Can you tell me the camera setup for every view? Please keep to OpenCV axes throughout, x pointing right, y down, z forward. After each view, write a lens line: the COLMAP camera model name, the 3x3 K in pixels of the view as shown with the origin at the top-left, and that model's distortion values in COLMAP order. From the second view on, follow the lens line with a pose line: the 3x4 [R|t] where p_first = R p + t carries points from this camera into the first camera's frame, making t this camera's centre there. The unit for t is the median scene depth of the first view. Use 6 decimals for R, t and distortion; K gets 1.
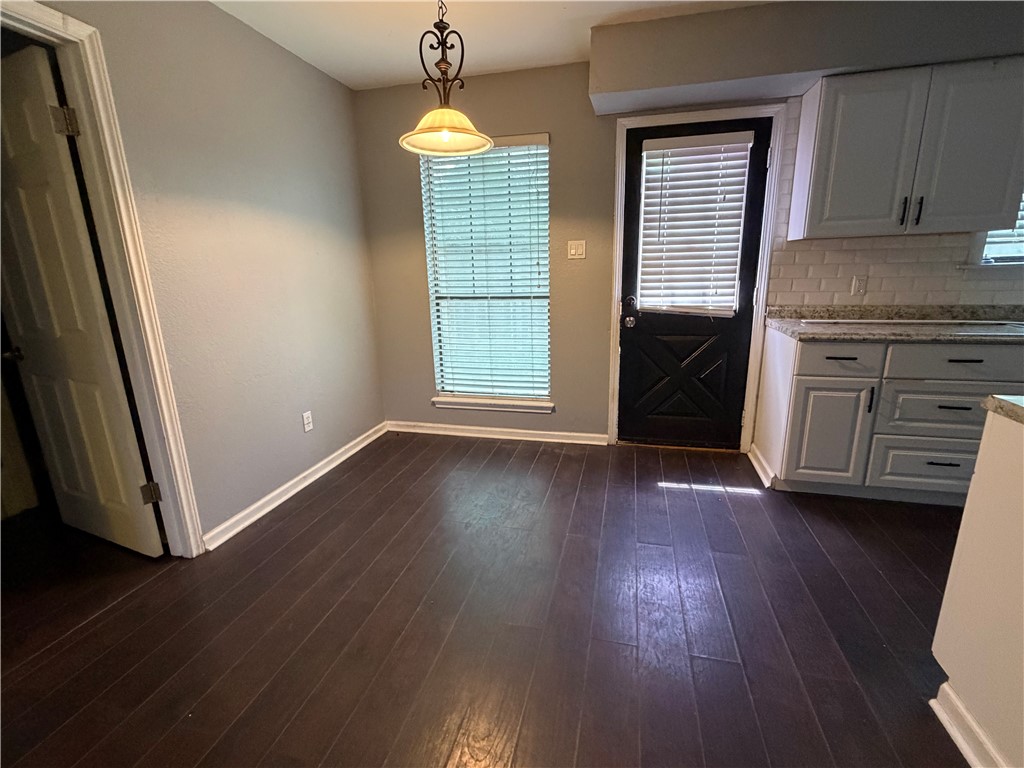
lens RADIAL K [[471.3, 0, 511.4], [0, 471.3, 386.0], [0, 0, 1]] dist [0.000862, -0.000218]
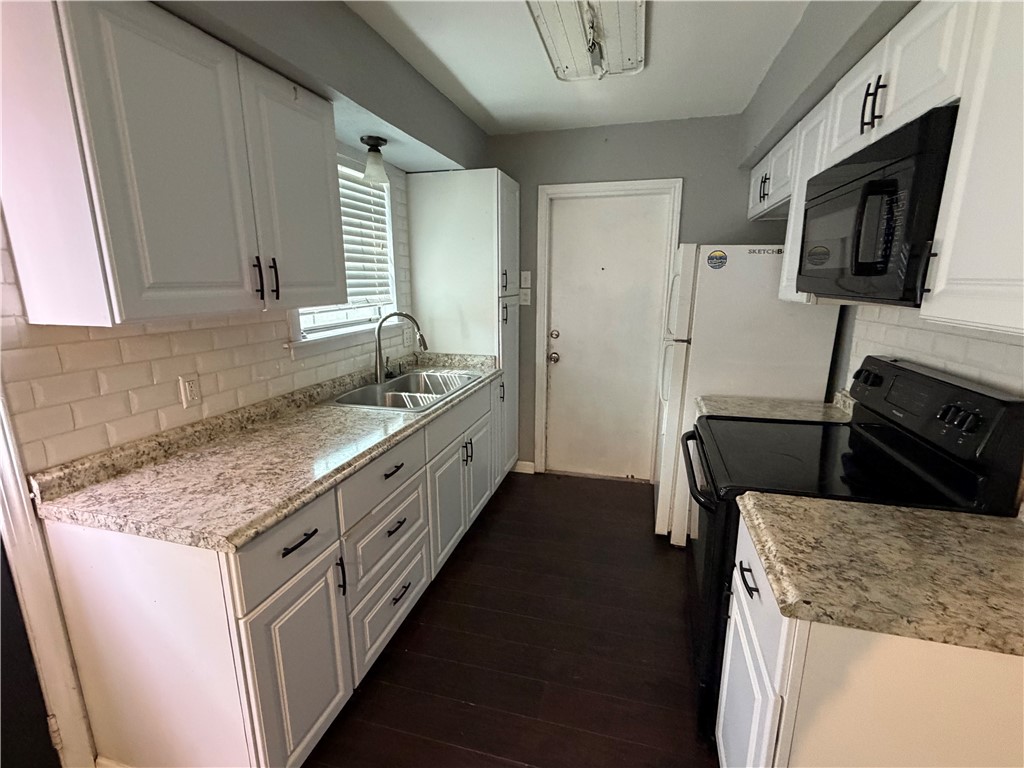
lens RADIAL K [[471.3, 0, 511.4], [0, 471.3, 386.0], [0, 0, 1]] dist [0.000862, -0.000218]
pose [[0.019887, -0.198128, 0.979974, 0.179361], [0.244952, 0.951261, 0.187352, -0.245506], [-0.969331, 0.236320, 0.067450, 0.607153]]
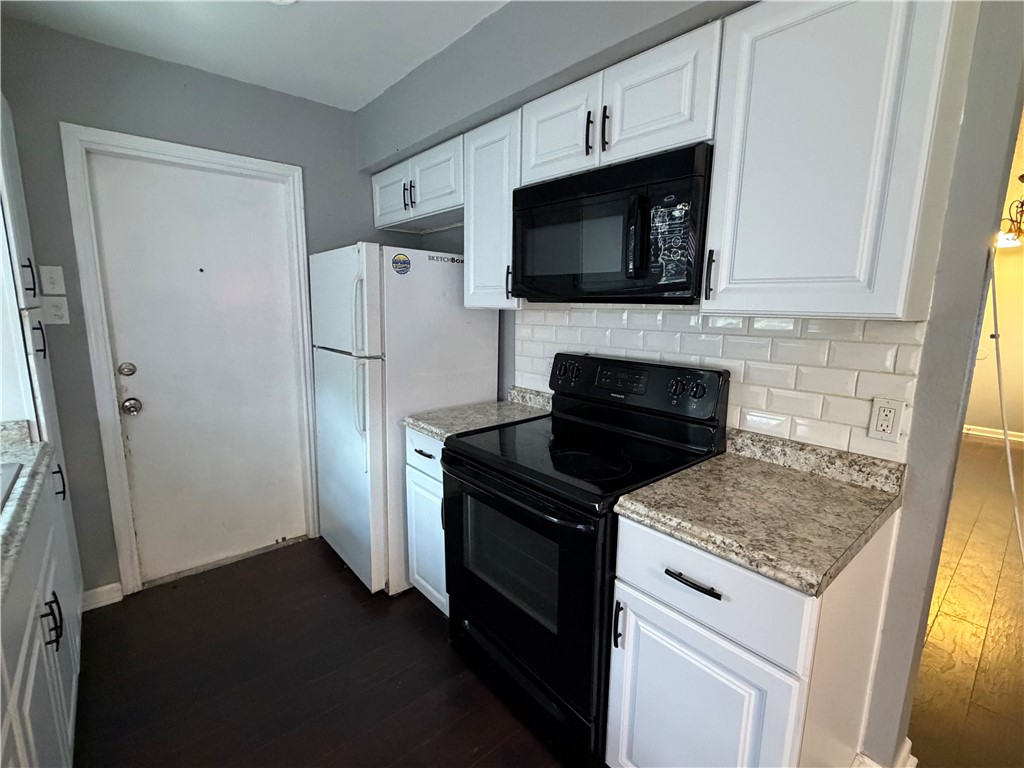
lens RADIAL K [[471.3, 0, 511.4], [0, 471.3, 386.0], [0, 0, 1]] dist [0.000862, -0.000218]
pose [[-0.815785, -0.086545, 0.571843, 0.483554], [0.148777, 0.924064, 0.352095, -0.273242], [-0.558892, 0.372311, -0.740962, 0.801110]]
